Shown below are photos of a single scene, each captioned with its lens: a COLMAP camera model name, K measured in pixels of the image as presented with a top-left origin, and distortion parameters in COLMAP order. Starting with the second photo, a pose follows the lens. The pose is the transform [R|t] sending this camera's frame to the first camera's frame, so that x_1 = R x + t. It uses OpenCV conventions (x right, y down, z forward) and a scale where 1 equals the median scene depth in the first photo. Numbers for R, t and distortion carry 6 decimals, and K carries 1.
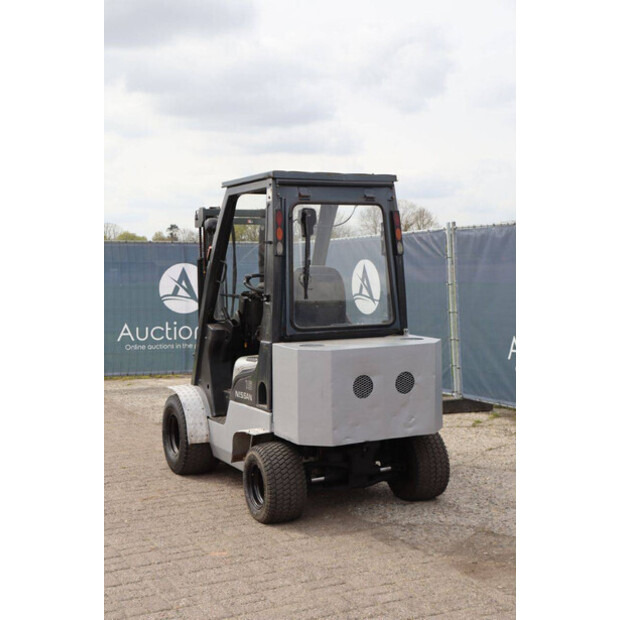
lens RADIAL K [[923.0, 0, 312.4], [0, 923.0, 307.3], [0, 0, 1]] dist [0.031638, 0.000000]
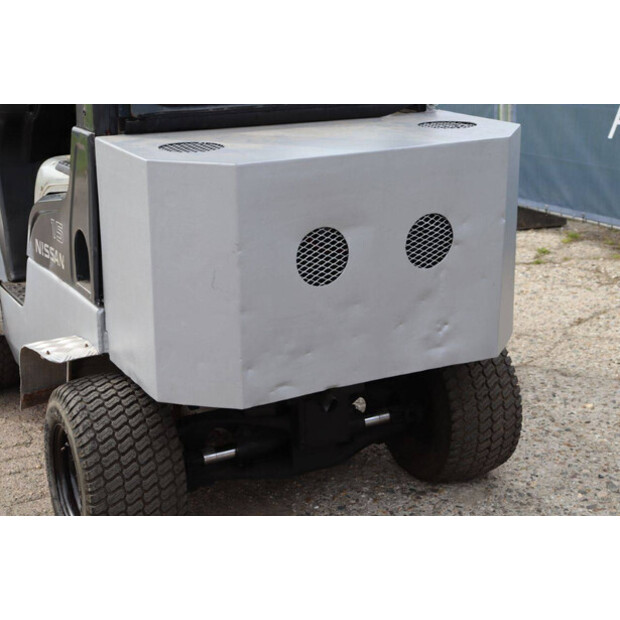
lens RADIAL K [[1150.1, 0, 307.5], [0, 1150.1, 312.9], [0, 0, 1]] dist [0.243654, 0.000000]
pose [[0.999846, -0.000754, 0.017554, 0.037322], [-0.003277, 0.973547, 0.228464, -0.001283], [-0.017262, -0.228486, 0.973394, 0.488818]]
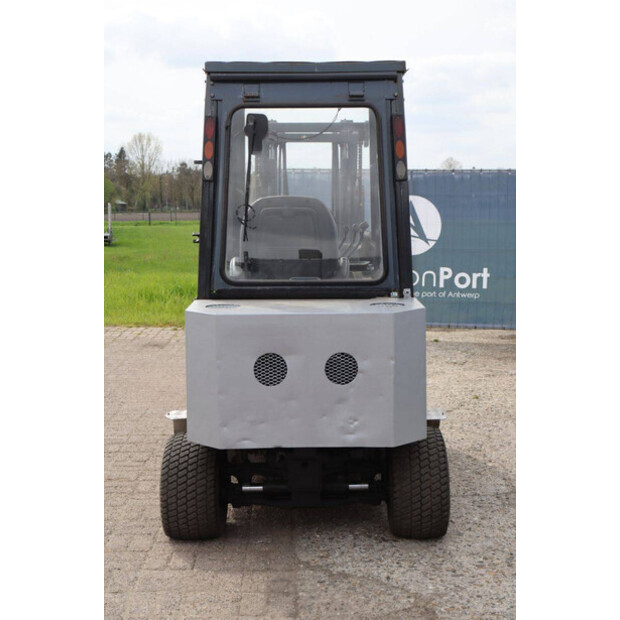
lens RADIAL K [[1026.0, 0, 309.6], [0, 1026.0, 310.6], [0, 0, 1]] dist [0.037848, 0.000000]
pose [[0.885401, 0.061653, -0.460722, 0.406927], [-0.032556, 0.996956, 0.070847, -0.013125], [0.463687, -0.047729, 0.884713, 0.308850]]
